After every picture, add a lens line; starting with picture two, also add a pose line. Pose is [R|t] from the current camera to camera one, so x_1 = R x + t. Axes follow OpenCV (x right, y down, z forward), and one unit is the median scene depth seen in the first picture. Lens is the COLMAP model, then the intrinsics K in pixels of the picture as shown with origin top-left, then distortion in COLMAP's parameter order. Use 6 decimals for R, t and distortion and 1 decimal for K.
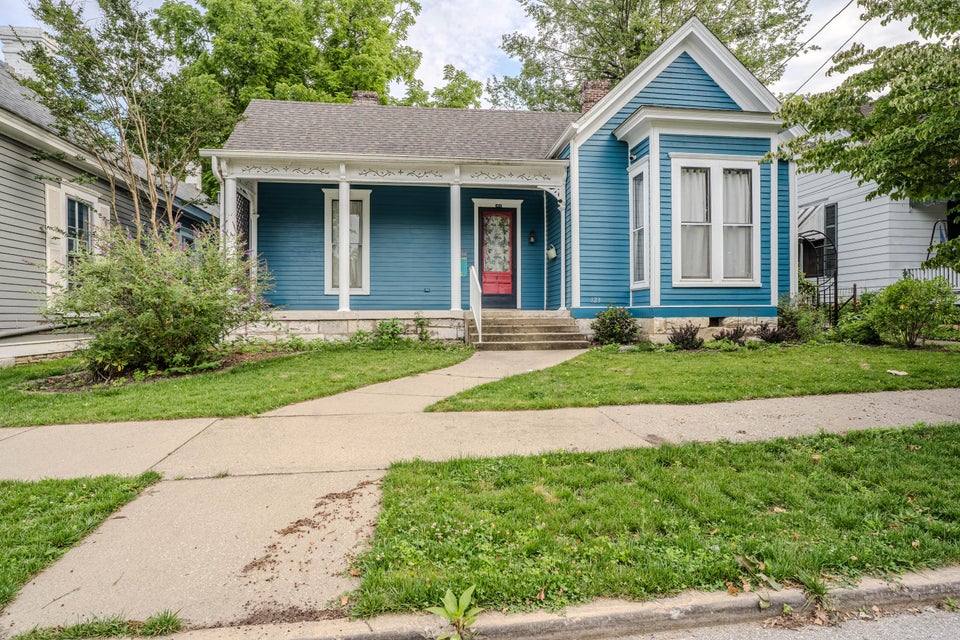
lens RADIAL K [[527.9, 0, 482.5], [0, 527.9, 318.5], [0, 0, 1]] dist [-0.037249, 0.025570]
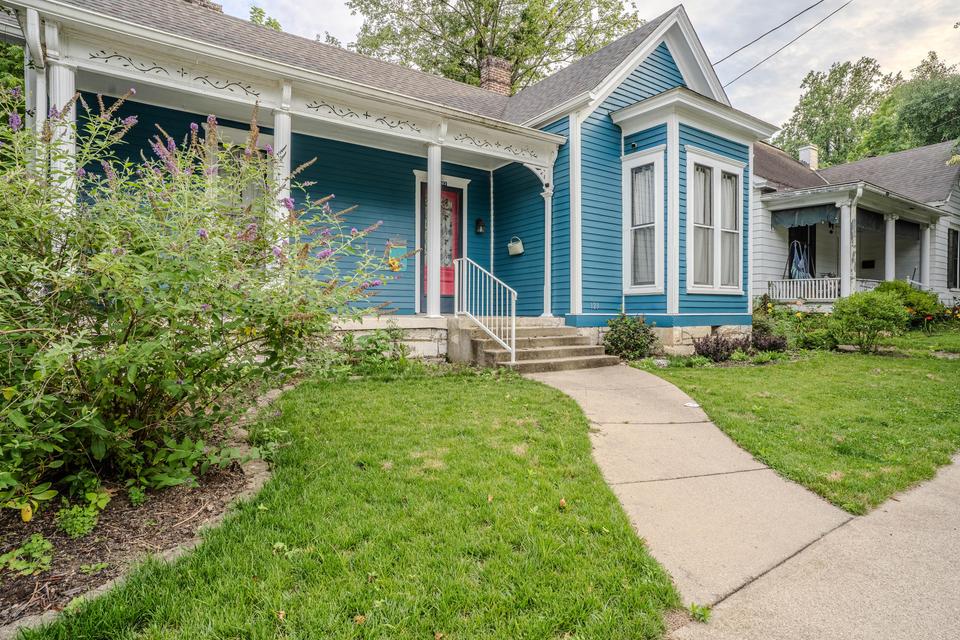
lens RADIAL K [[527.9, 0, 482.1], [0, 527.9, 321.3], [0, 0, 1]] dist [-0.037249, 0.025570]
pose [[0.881507, -0.001882, 0.472166, -0.354168], [-0.001765, 0.999972, 0.007281, -0.015749], [-0.472167, -0.007252, 0.881479, 0.334995]]
